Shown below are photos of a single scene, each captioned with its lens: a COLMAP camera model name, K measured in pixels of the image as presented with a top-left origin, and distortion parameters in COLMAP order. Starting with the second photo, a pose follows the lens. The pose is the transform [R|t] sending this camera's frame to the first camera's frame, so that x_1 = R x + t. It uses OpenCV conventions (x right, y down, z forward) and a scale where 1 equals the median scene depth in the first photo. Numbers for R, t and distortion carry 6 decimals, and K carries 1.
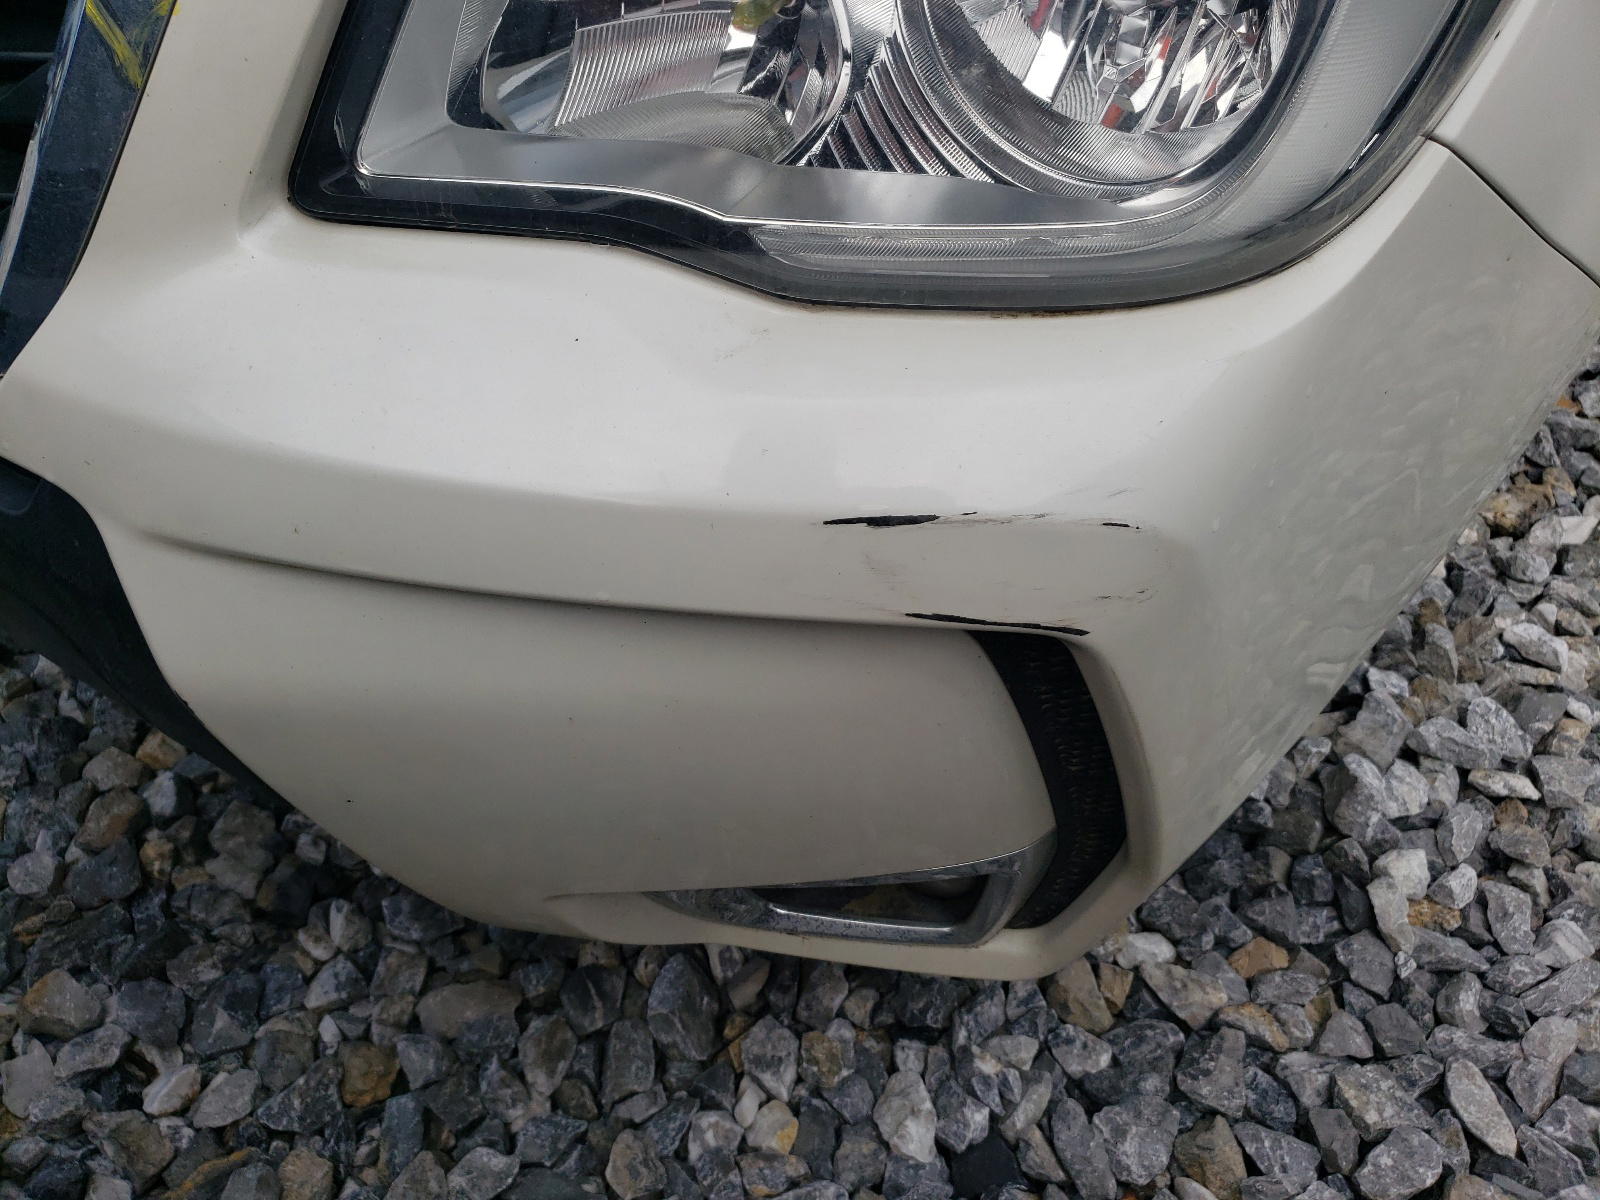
lens RADIAL K [[1253.8, 0, 771.1], [0, 1253.8, 597.9], [0, 0, 1]] dist [-0.002124, 0.009643]
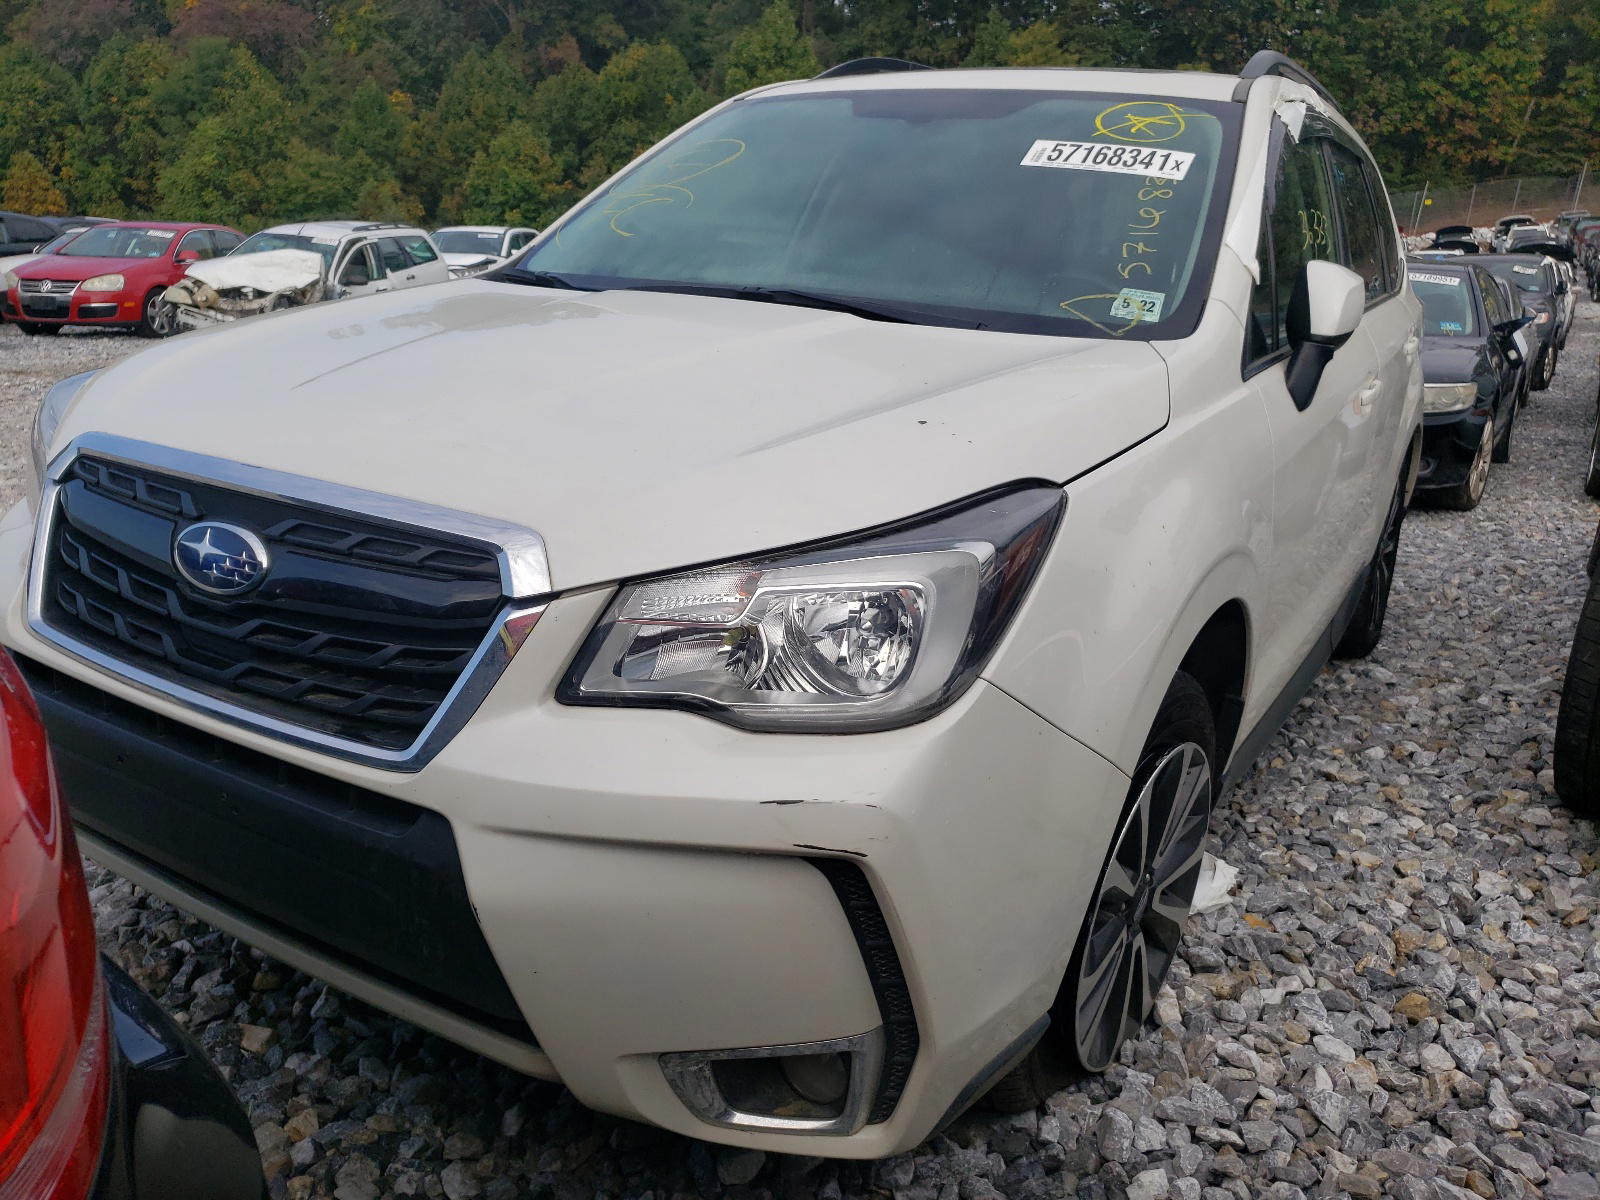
lens RADIAL K [[1253.8, 0, 771.1], [0, 1253.8, 597.9], [0, 0, 1]] dist [-0.002124, 0.009643]
pose [[0.998829, 0.010562, 0.047215, -0.024407], [0.015527, 0.854288, -0.519568, 0.371930], [-0.045823, 0.519693, 0.853124, -0.583741]]
